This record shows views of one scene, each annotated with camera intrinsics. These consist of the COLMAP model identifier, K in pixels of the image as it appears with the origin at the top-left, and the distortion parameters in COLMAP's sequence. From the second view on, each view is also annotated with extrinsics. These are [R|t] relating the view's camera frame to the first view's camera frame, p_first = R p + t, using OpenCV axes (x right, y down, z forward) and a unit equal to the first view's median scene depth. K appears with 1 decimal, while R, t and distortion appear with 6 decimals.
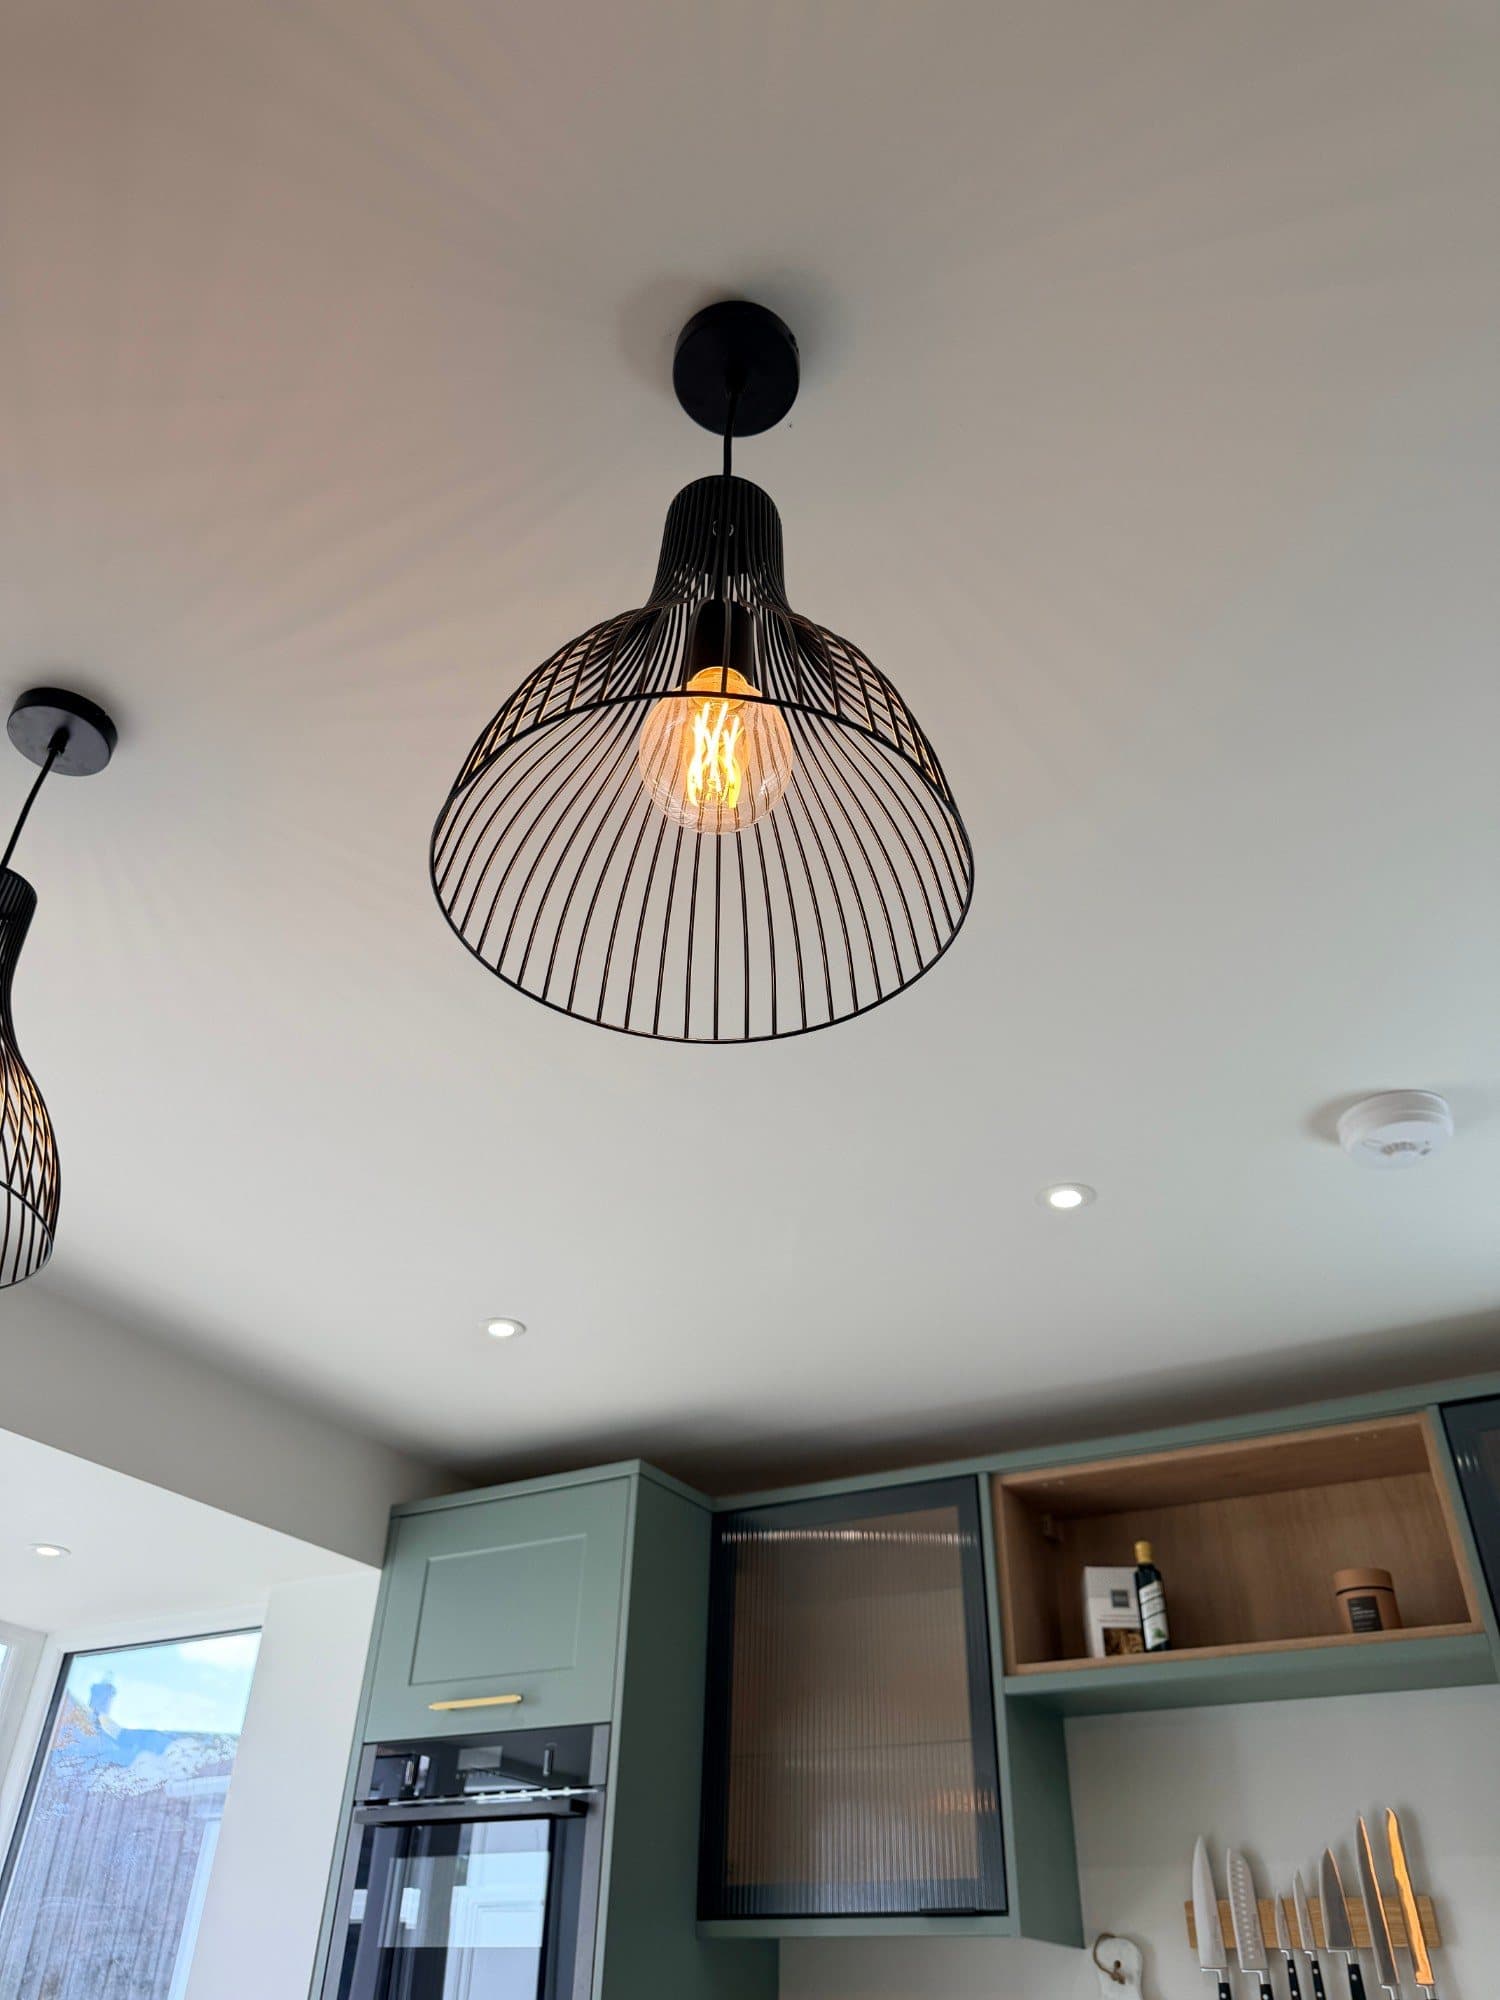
lens RADIAL K [[1434.7, 0, 745.4], [0, 1434.7, 997.8], [0, 0, 1]] dist [0.006776, -0.013802]
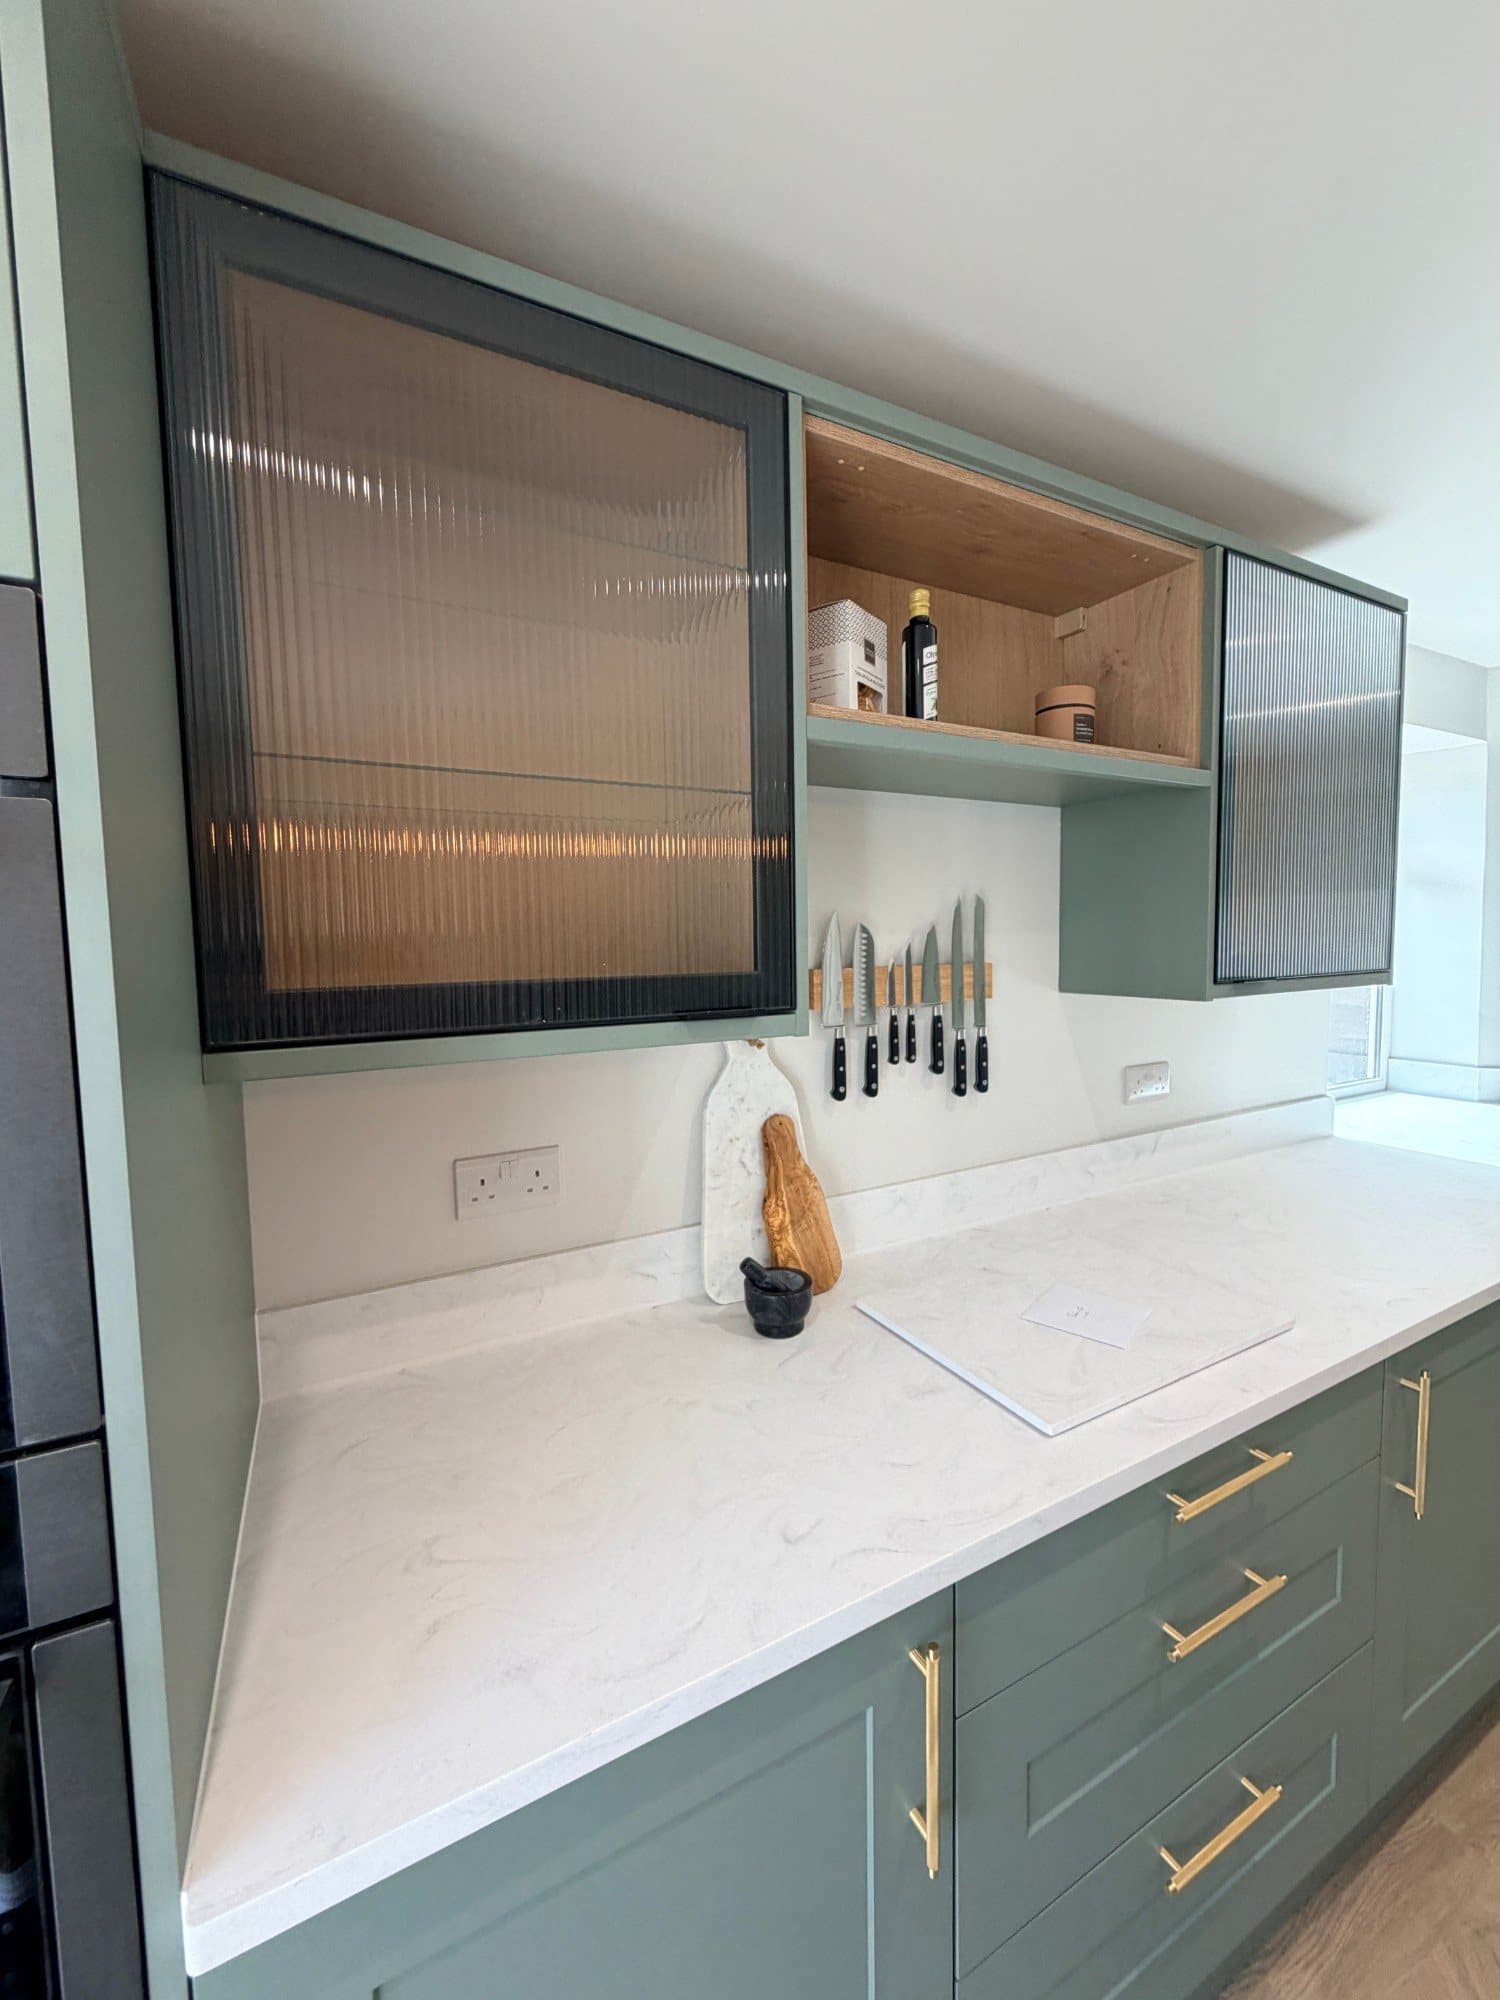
lens RADIAL K [[790.5, 0, 754.5], [0, 790.5, 994.5], [0, 0, 1]] dist [-0.000865, 0.000085]
pose [[0.529783, -0.094074, 0.842900, -0.163037], [-0.477827, 0.787988, 0.388272, 0.456574], [-0.700722, -0.608460, 0.372511, 0.821512]]
